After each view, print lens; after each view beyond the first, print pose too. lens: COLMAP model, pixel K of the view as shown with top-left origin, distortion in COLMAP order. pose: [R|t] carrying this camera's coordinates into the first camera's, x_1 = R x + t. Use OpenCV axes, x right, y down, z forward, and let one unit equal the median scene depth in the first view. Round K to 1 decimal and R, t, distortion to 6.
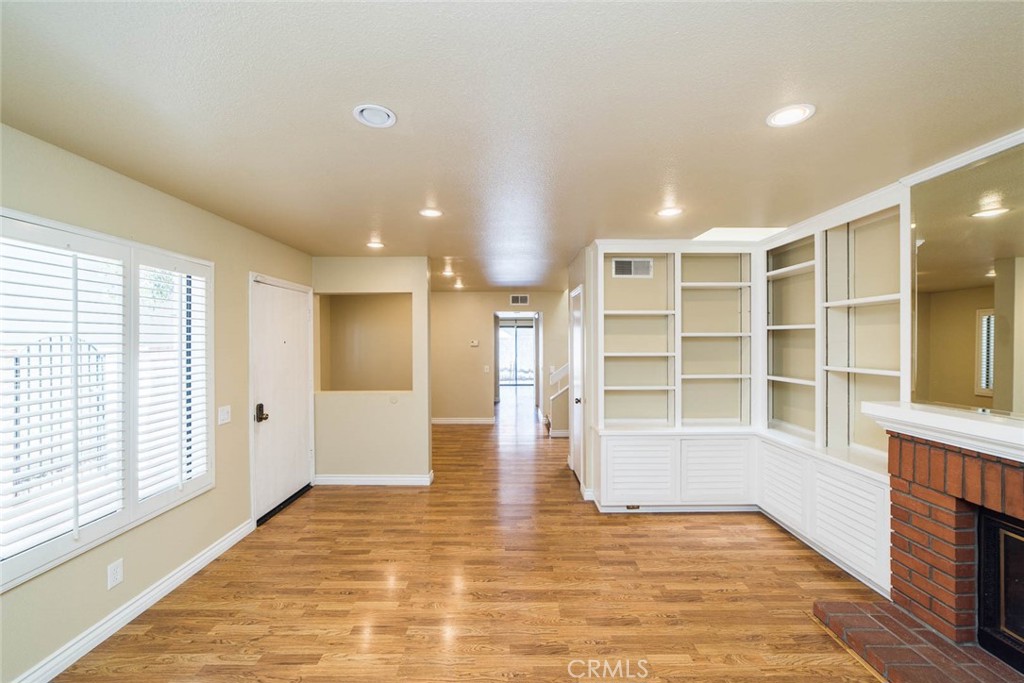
lens RADIAL K [[403.3, 0, 513.1], [0, 403.3, 342.0], [0, 0, 1]] dist [-0.014735, 0.005602]
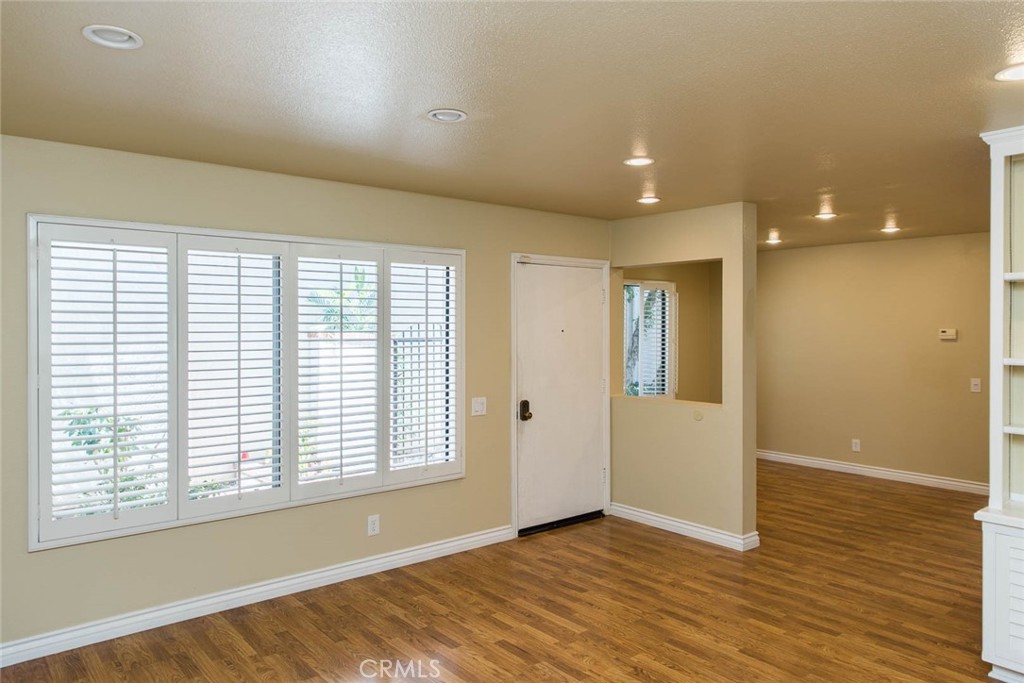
lens RADIAL K [[703.3, 0, 525.0], [0, 703.3, 333.9], [0, 0, 1]] dist [0.002365, 0.006856]
pose [[0.644751, 0.008561, -0.764344, 0.602086], [-0.003935, 0.999961, 0.007880, -0.005572], [0.764382, -0.002073, 0.644760, -0.004191]]
